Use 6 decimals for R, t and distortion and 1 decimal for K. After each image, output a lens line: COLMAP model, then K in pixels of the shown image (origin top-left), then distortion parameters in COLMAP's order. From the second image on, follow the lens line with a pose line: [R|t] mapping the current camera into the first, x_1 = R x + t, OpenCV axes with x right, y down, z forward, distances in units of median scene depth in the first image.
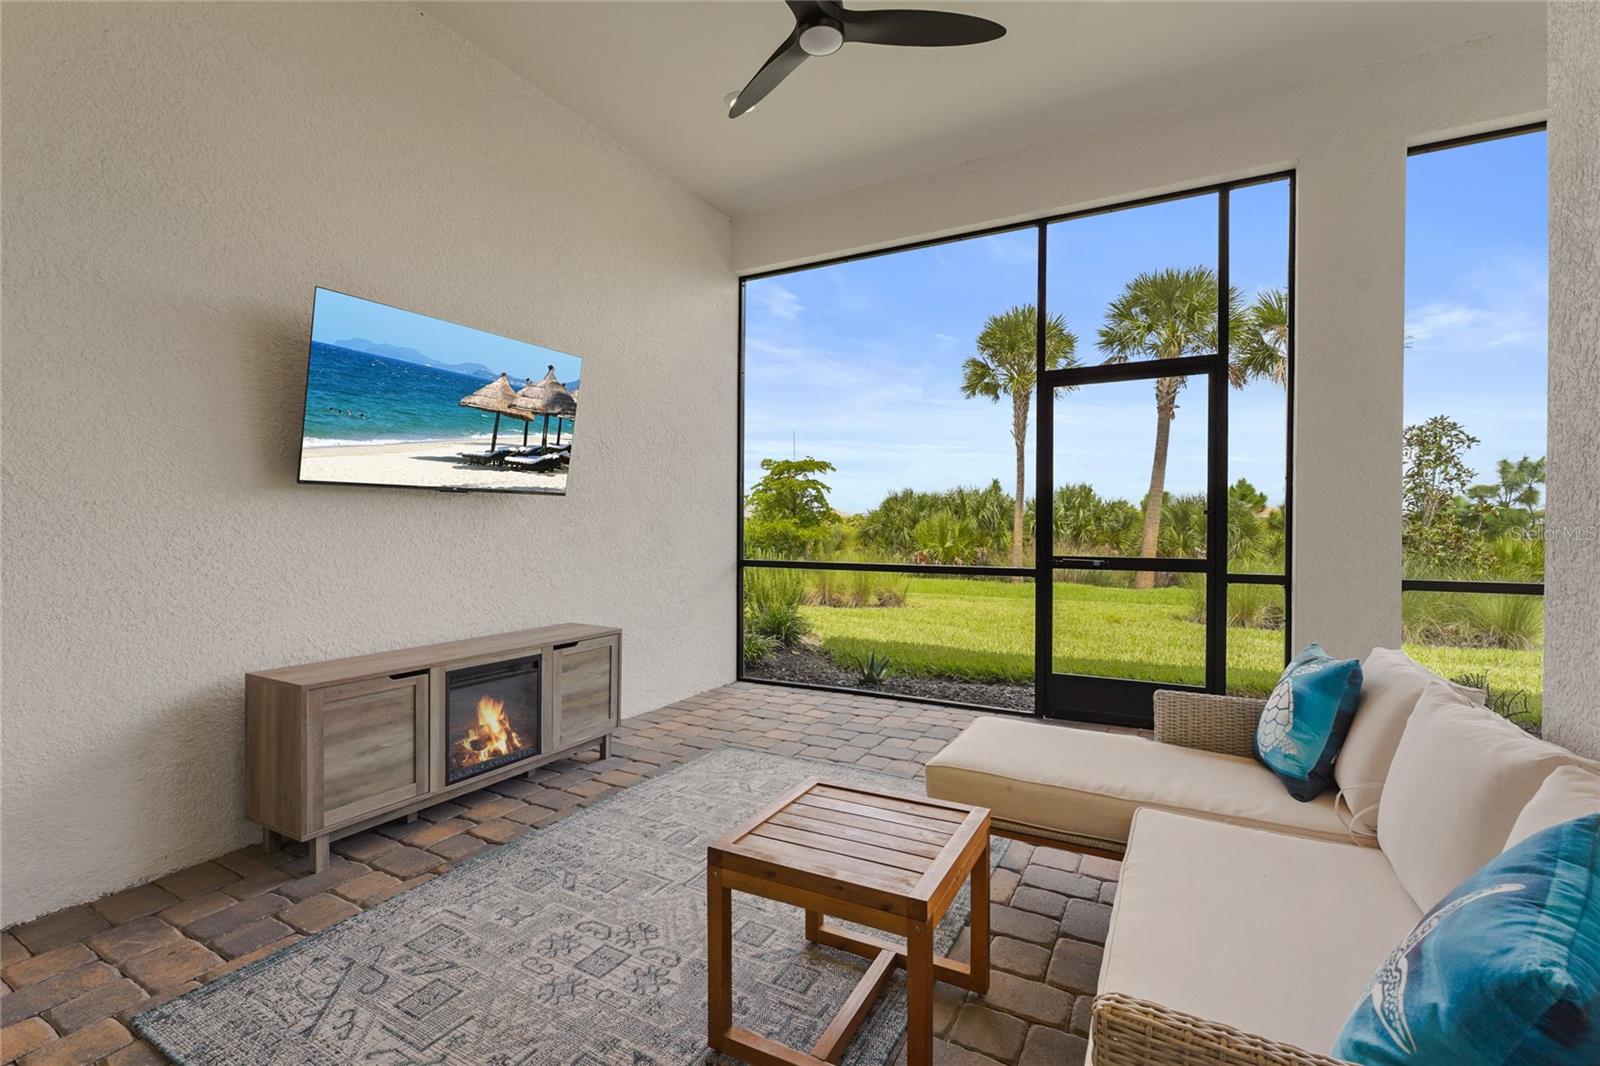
lens RADIAL K [[716.1, 0, 818.7], [0, 716.1, 503.1], [0, 0, 1]] dist [-0.002153, -0.001124]
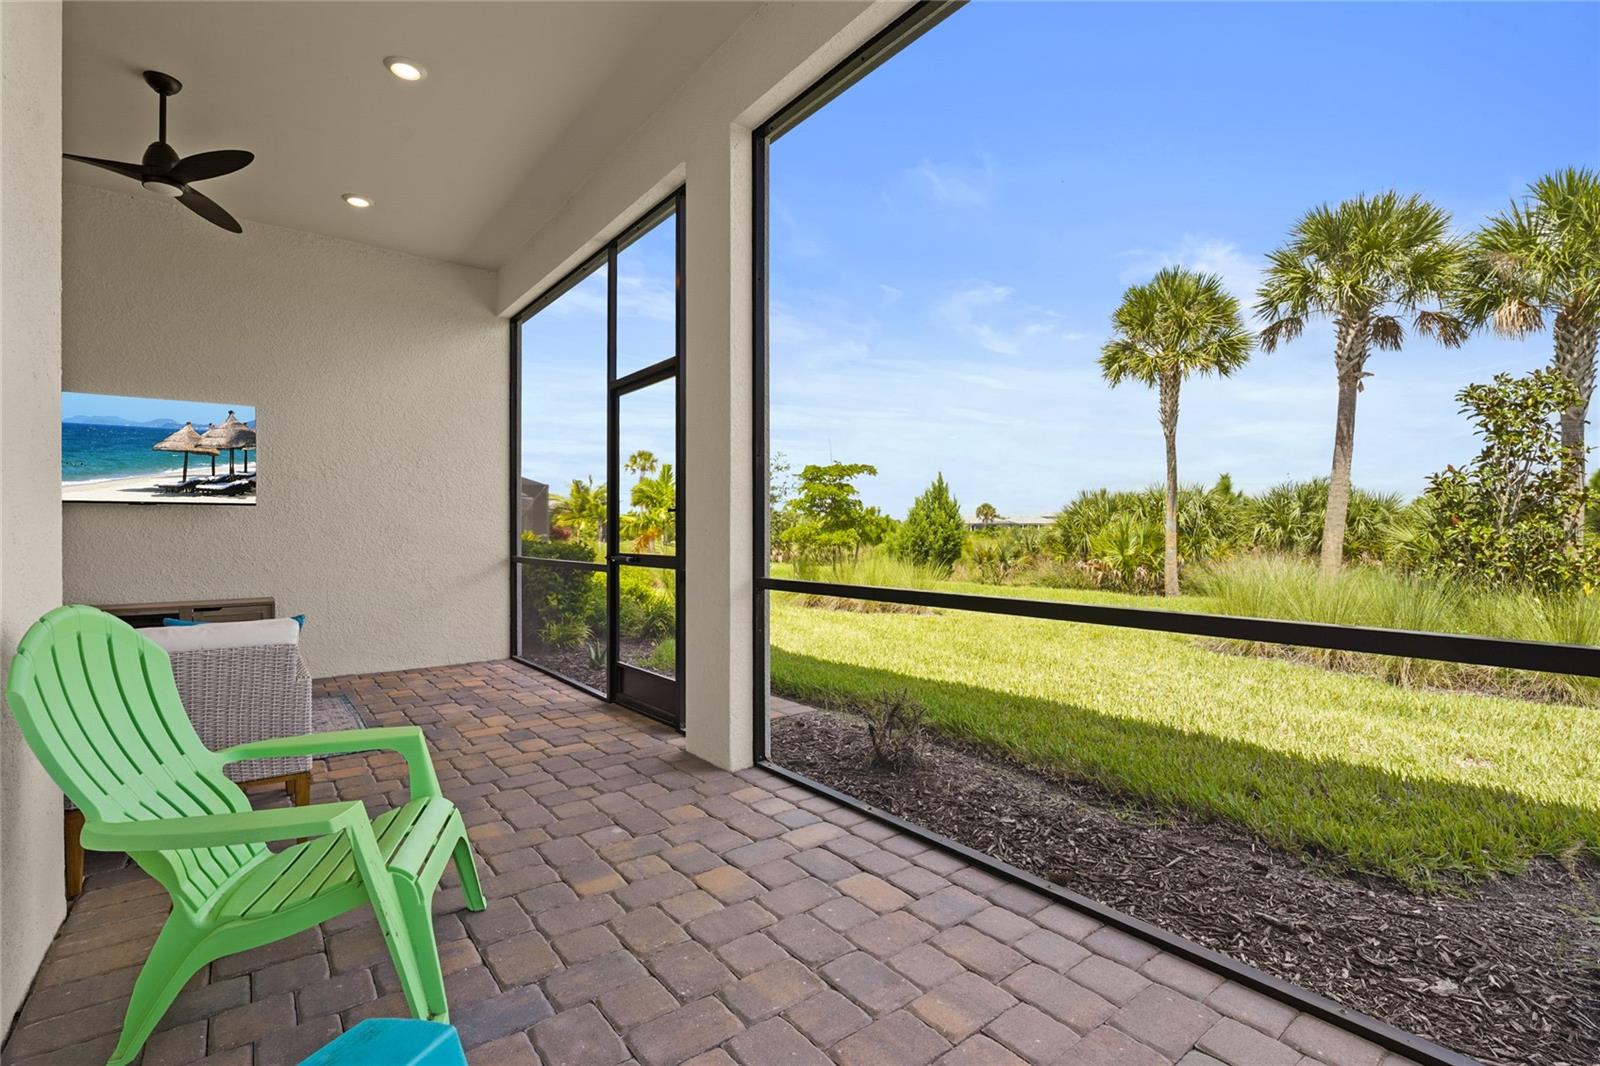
lens RADIAL K [[716.1, 0, 804.0], [0, 716.1, 546.5], [0, 0, 1]] dist [-0.002153, -0.001124]
pose [[0.909026, 0.002212, -0.416733, 1.253507], [0.018850, 0.998744, 0.046420, 0.020041], [0.416313, -0.050052, 0.907843, 0.169329]]
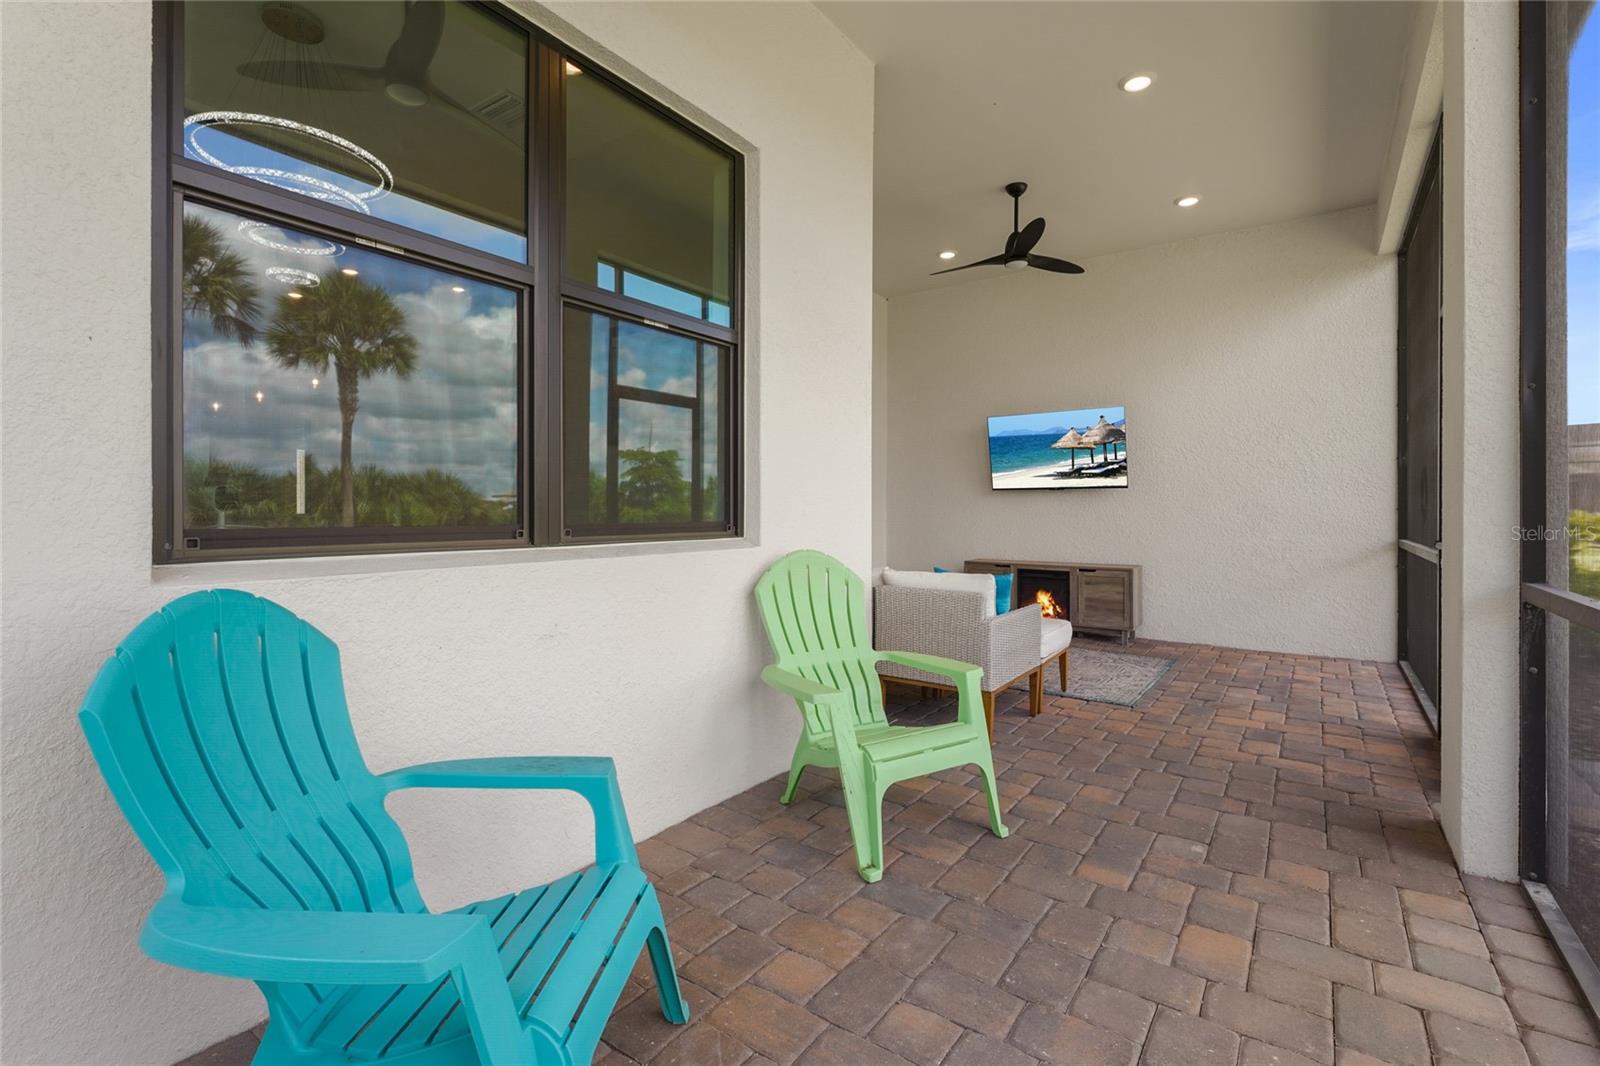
lens RADIAL K [[716.1, 0, 811.1], [0, 716.1, 506.1], [0, 0, 1]] dist [-0.002153, -0.001124]
pose [[-0.125868, -0.007334, -0.992020, 1.465030], [0.029071, 0.999516, -0.011078, 0.029425], [0.991621, -0.030234, -0.125594, 0.493347]]
